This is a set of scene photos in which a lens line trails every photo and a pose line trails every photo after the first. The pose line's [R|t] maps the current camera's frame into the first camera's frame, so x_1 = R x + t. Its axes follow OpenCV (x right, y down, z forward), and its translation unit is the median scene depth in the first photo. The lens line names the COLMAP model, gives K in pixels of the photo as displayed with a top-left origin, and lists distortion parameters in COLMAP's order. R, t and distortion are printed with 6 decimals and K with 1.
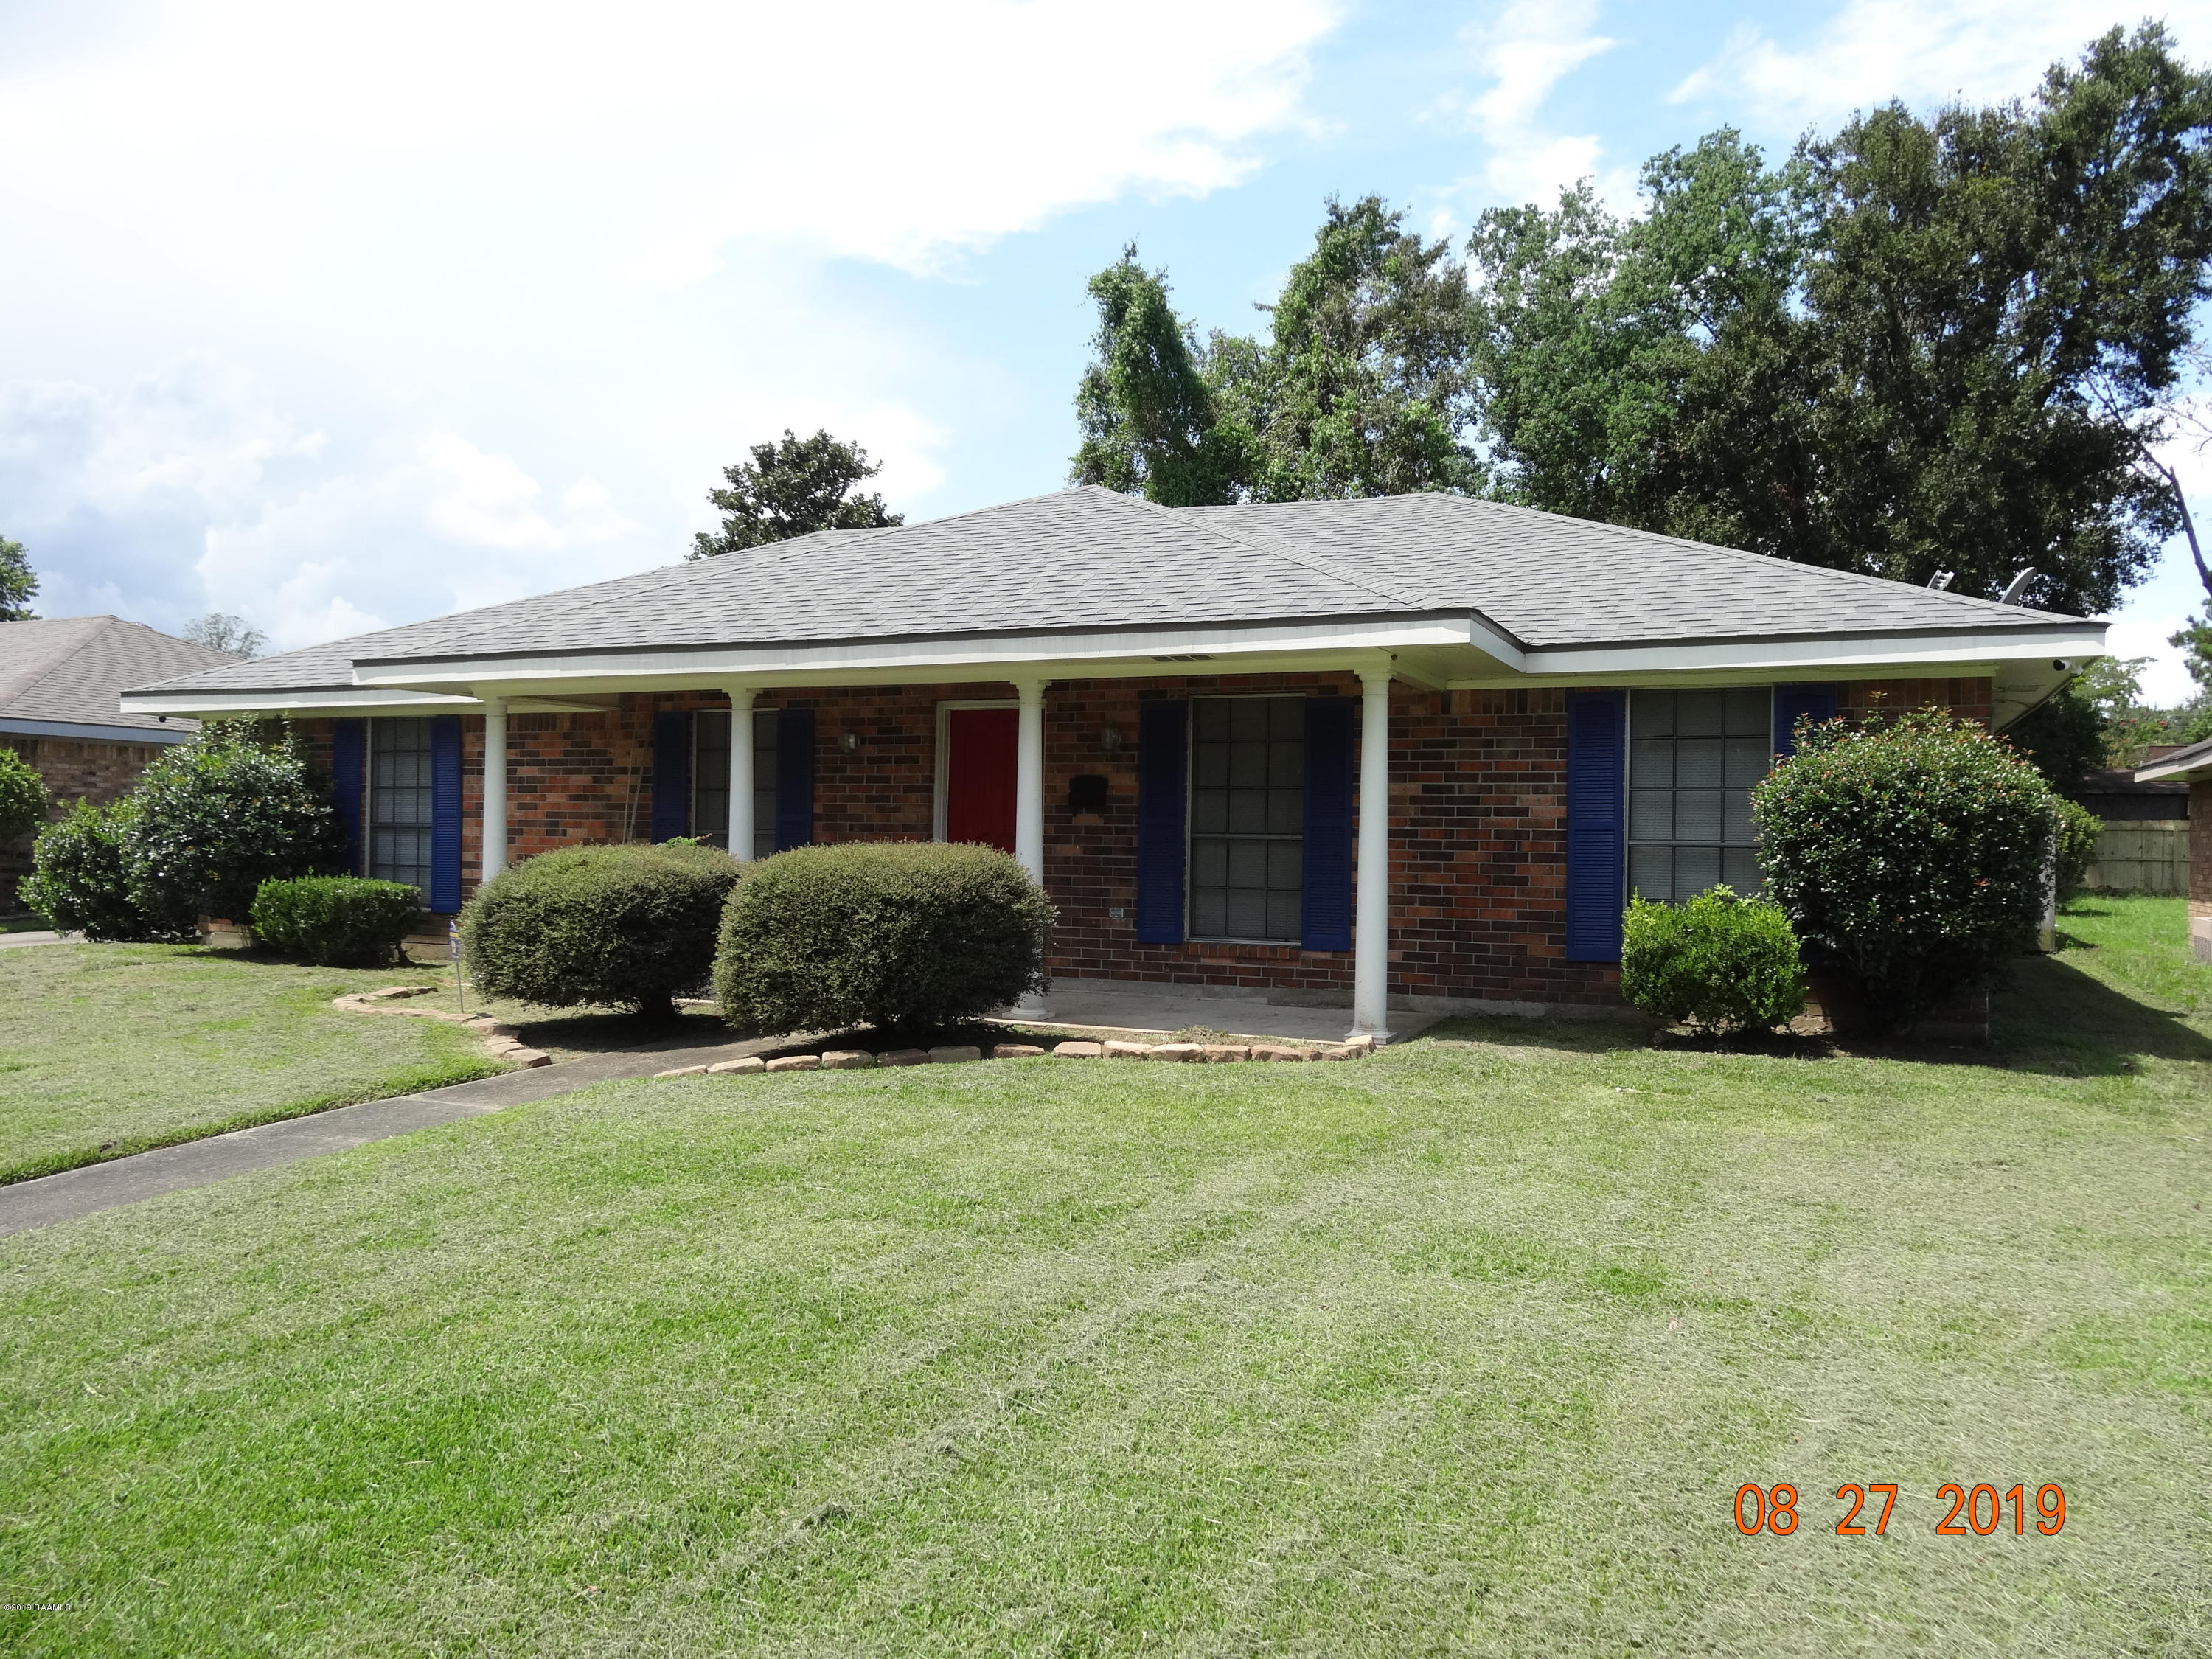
lens RADIAL K [[1624.3, 0, 1108.9], [0, 1624.3, 829.5], [0, 0, 1]] dist [0.000002, -0.004388]
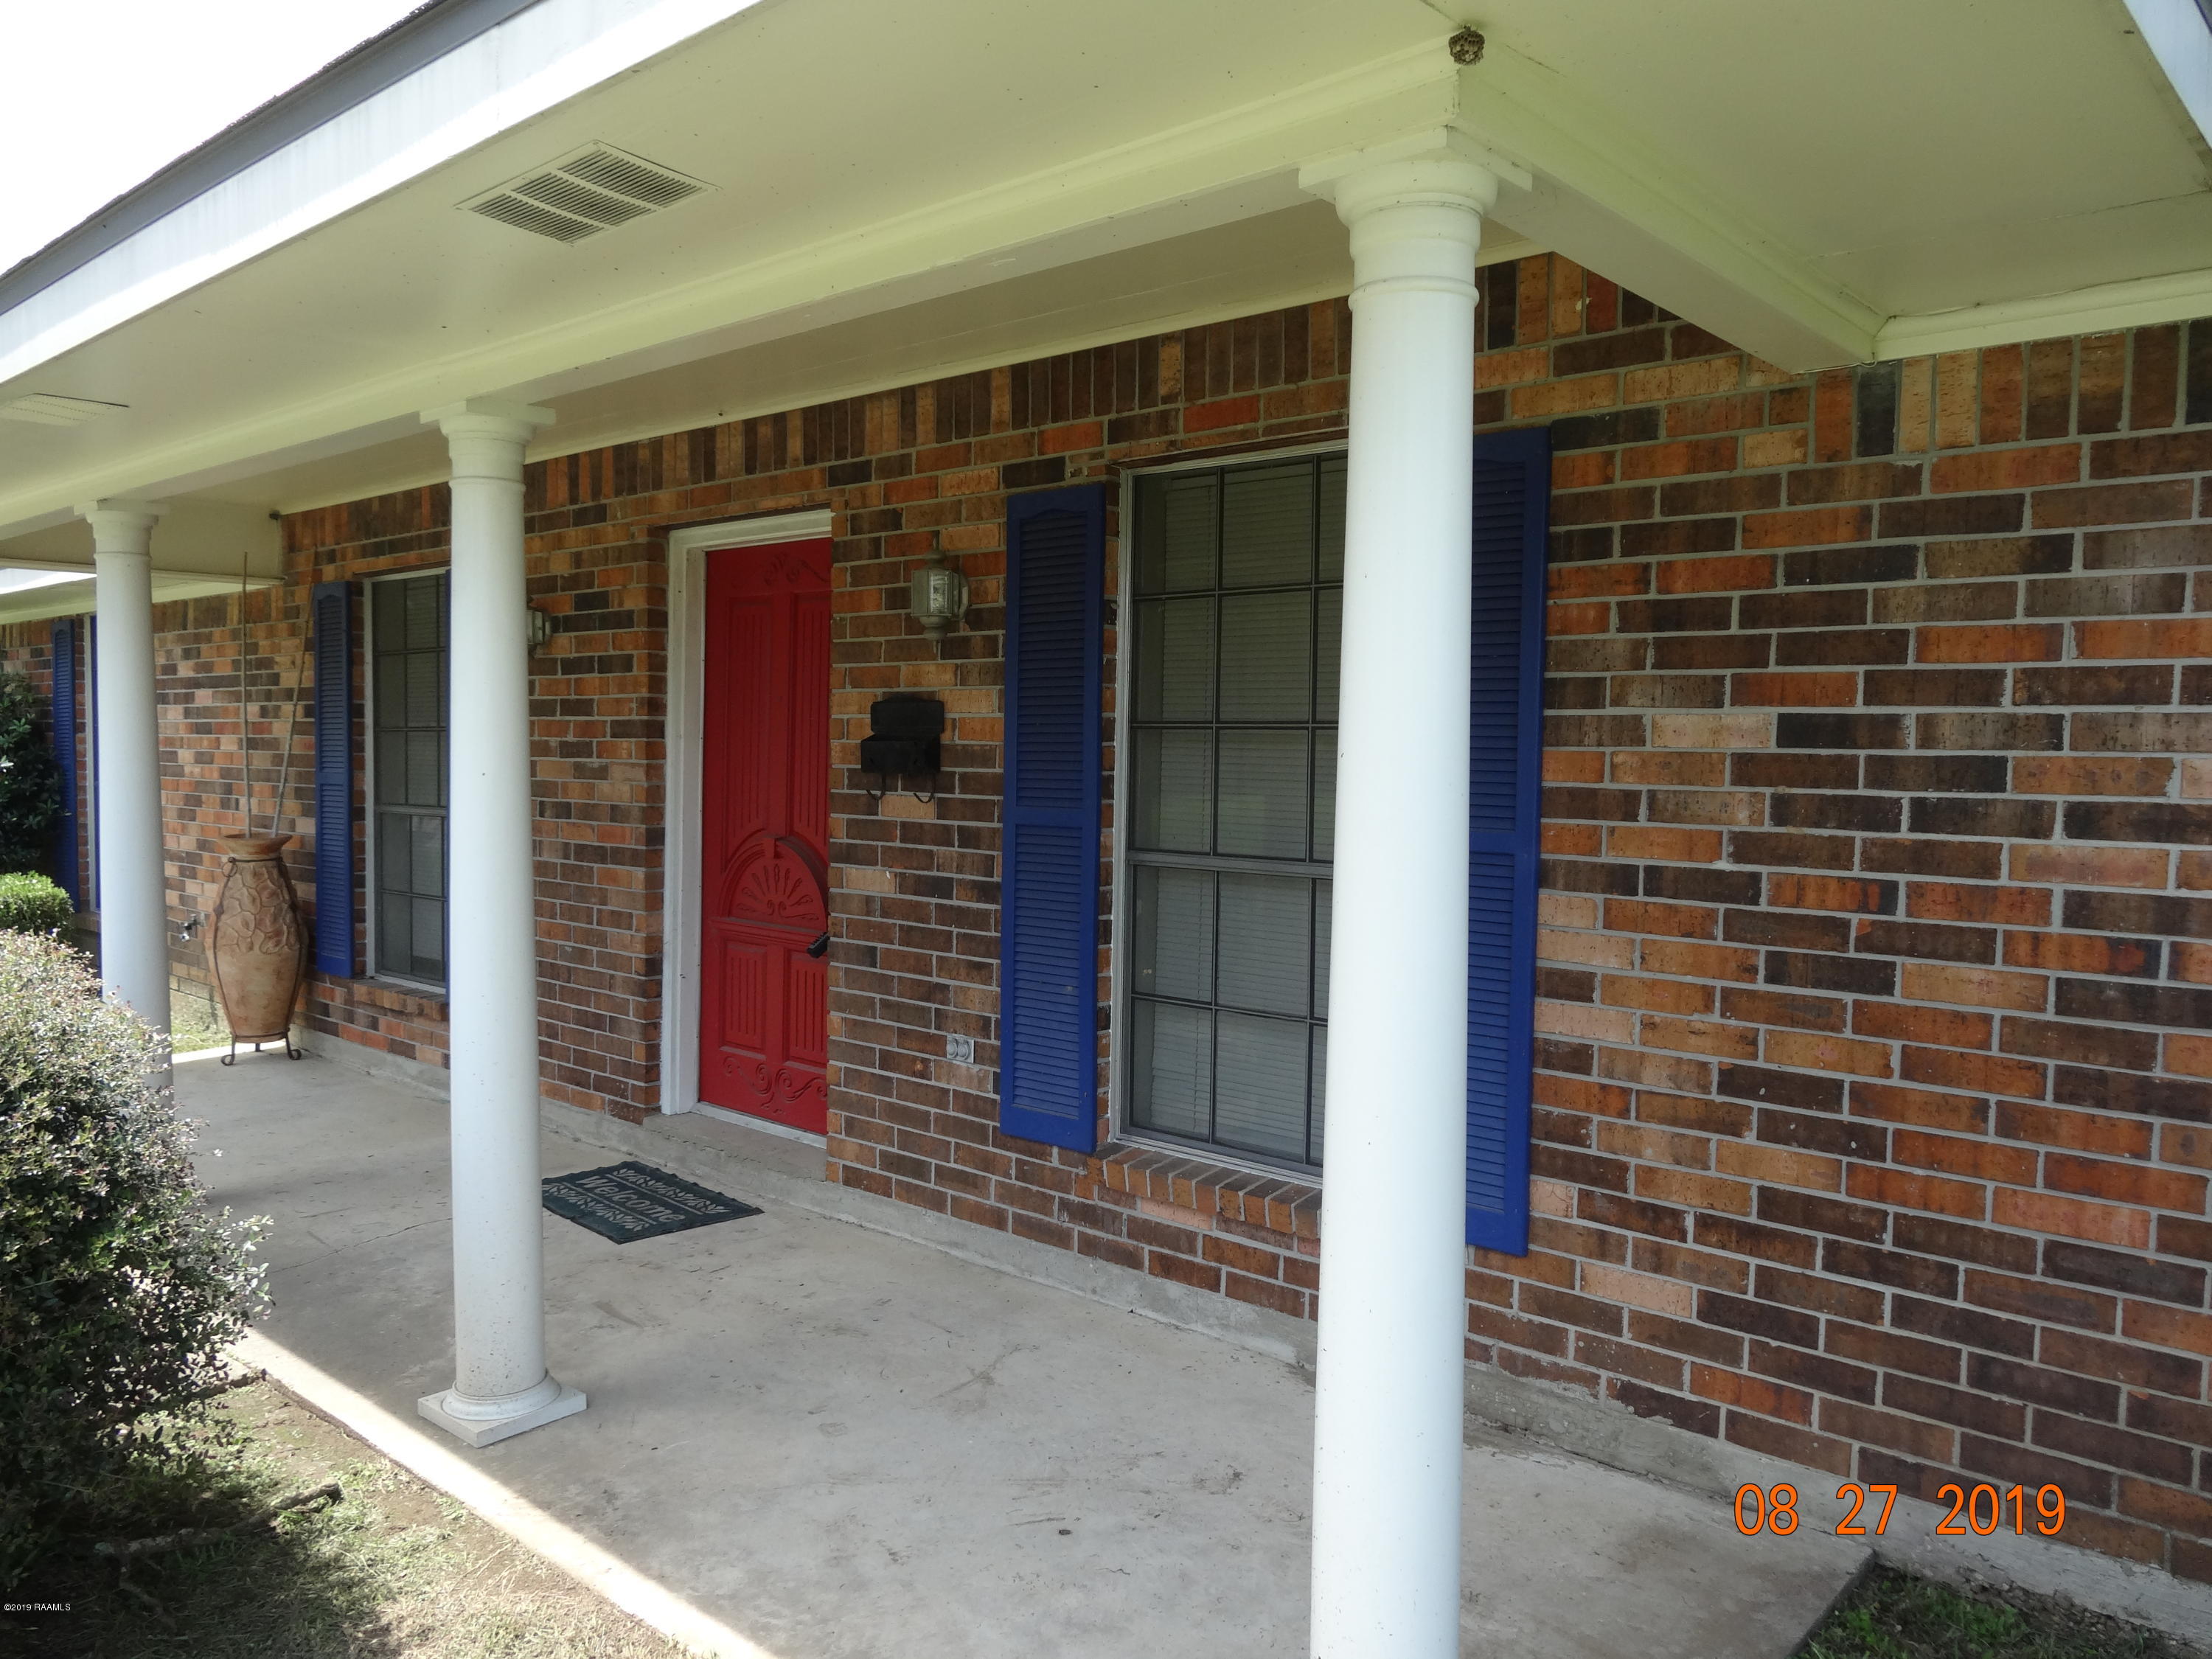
lens RADIAL K [[1624.3, 0, 1101.2], [0, 1624.3, 829.0], [0, 0, 1]] dist [0.000002, -0.004388]
pose [[0.950696, 0.014916, -0.309766, 0.158136], [0.000099, 0.998828, 0.048400, -0.020114], [0.310125, -0.046044, 0.949580, 0.653603]]
